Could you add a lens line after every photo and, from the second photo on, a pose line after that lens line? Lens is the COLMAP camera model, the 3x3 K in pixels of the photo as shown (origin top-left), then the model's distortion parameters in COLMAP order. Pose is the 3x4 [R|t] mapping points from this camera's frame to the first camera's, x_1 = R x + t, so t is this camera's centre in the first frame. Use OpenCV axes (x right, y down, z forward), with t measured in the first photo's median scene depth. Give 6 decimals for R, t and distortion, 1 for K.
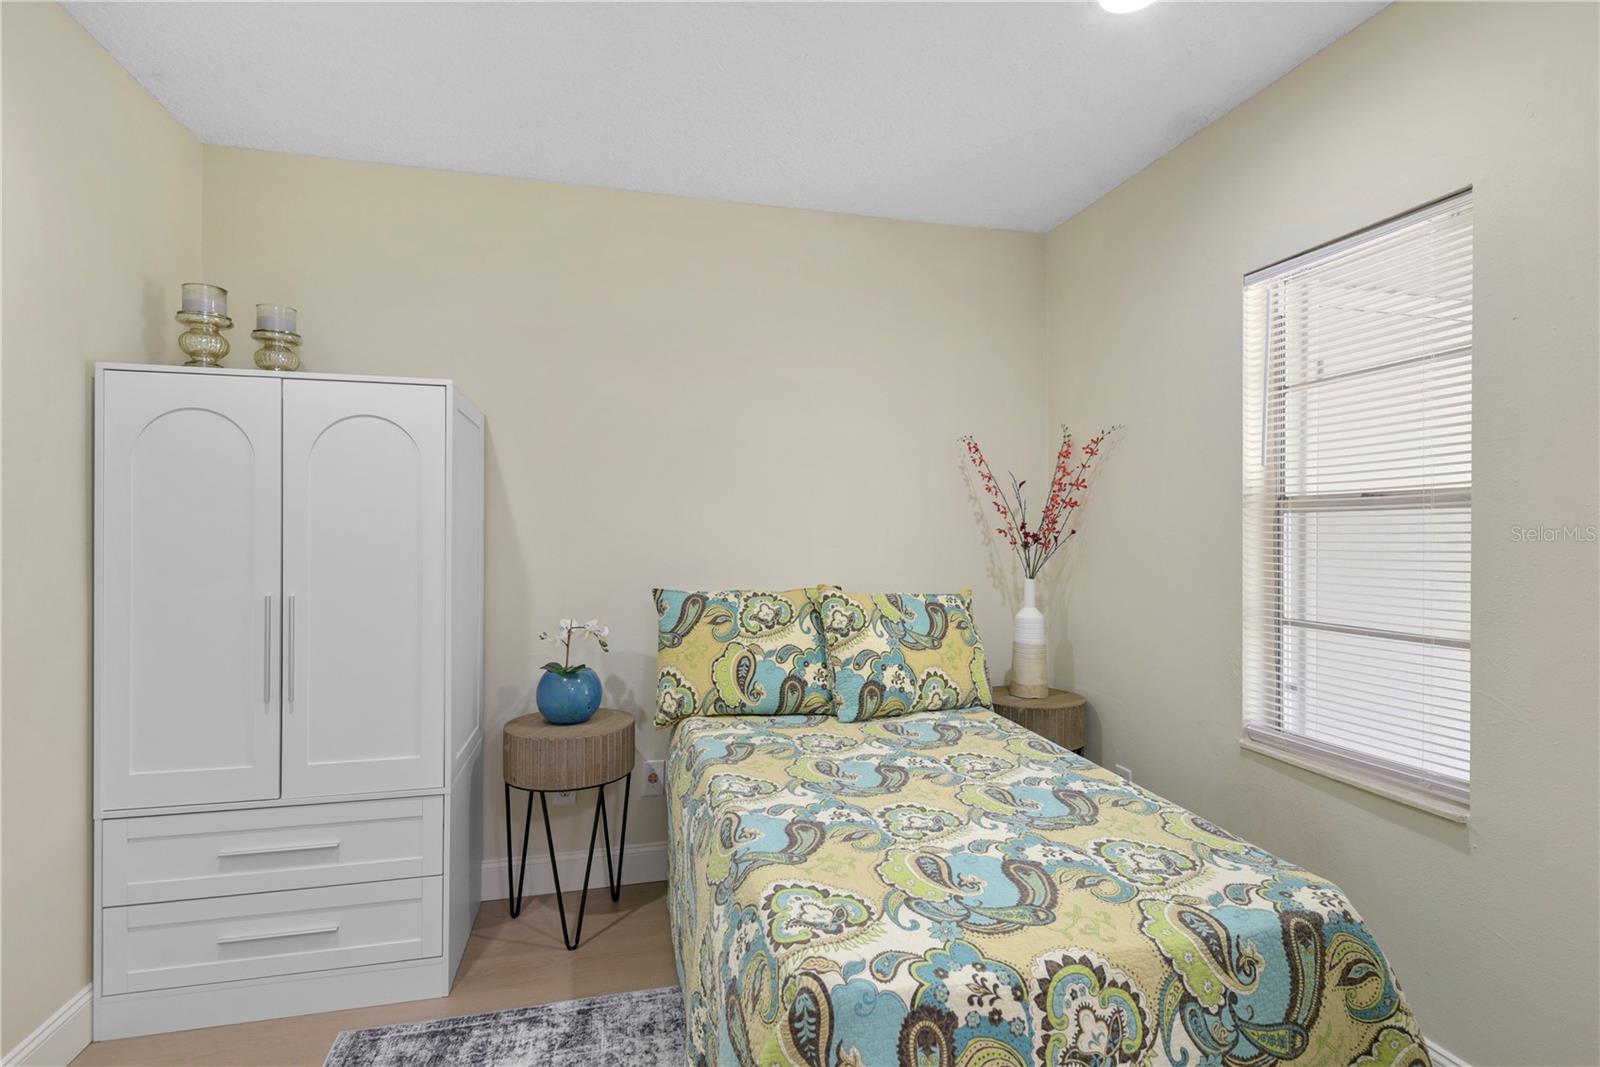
lens RADIAL K [[784.4, 0, 800.0], [0, 784.4, 533.5], [0, 0, 1]] dist [0.027003, -0.013853]
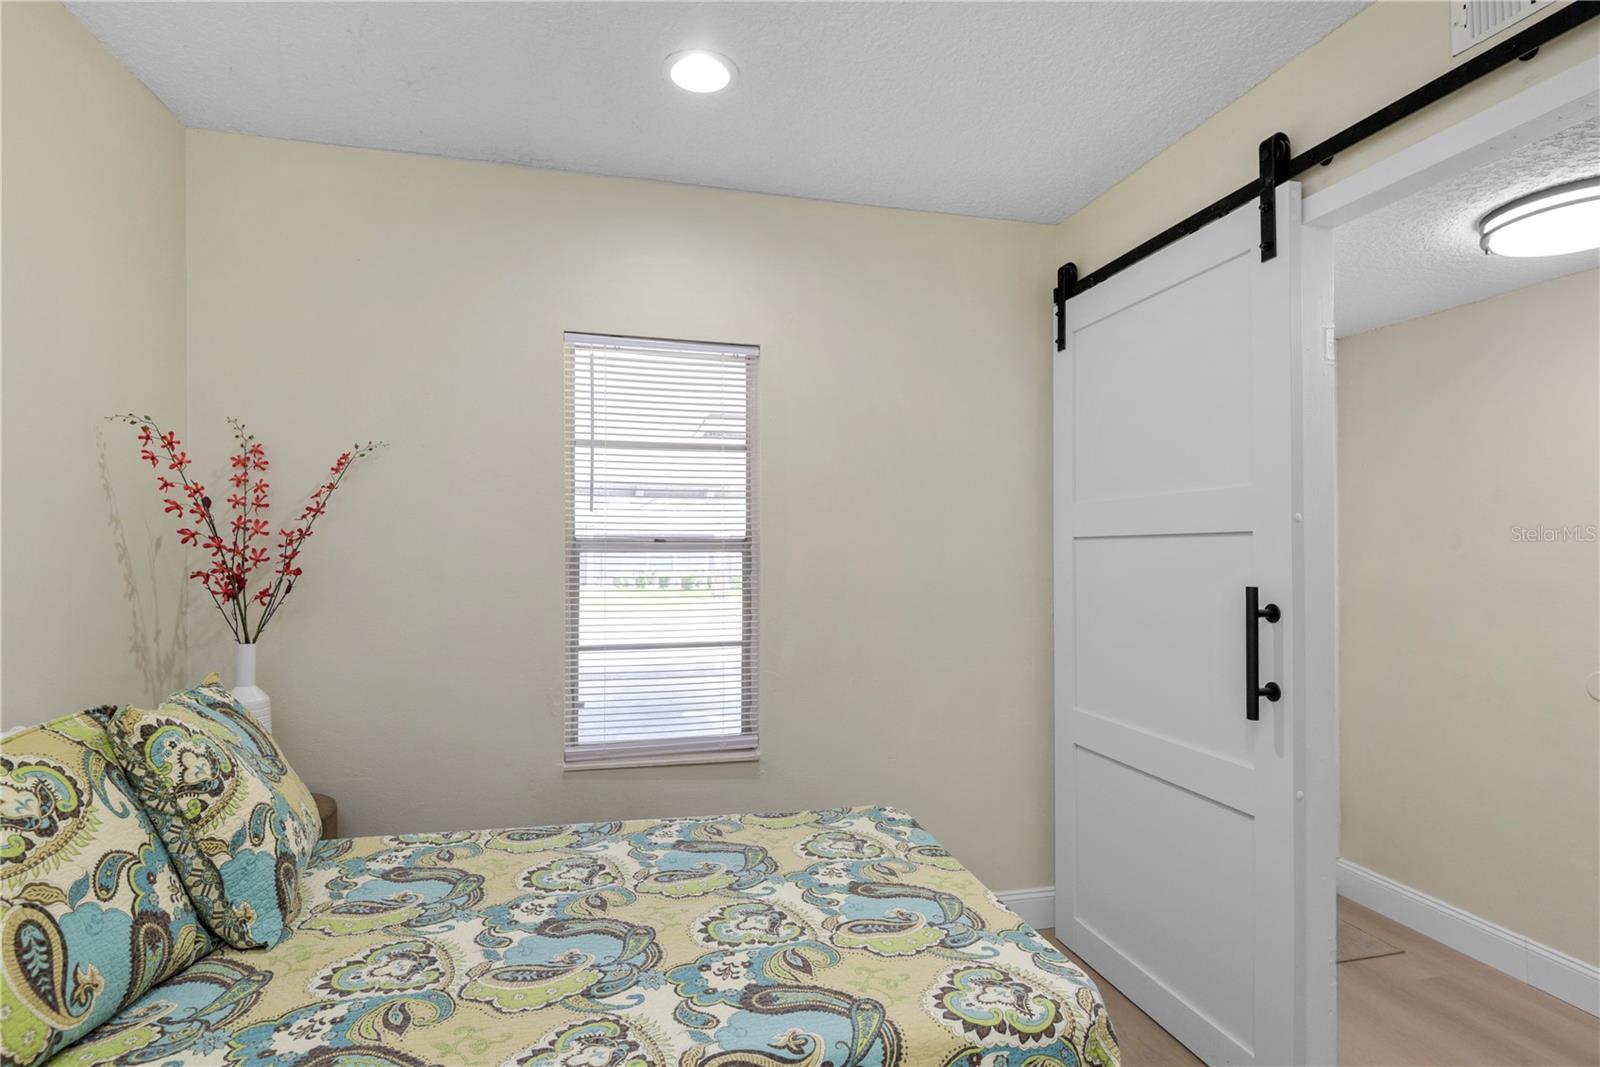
lens RADIAL K [[808.7, 0, 789.9], [0, 808.7, 537.6], [0, 0, 1]] dist [-0.002632, -0.001611]
pose [[0.004279, 0.005236, 0.999977, -0.652890], [0.000144, 0.999986, -0.005237, -0.049748], [-0.999991, 0.000166, 0.004278, 0.837230]]
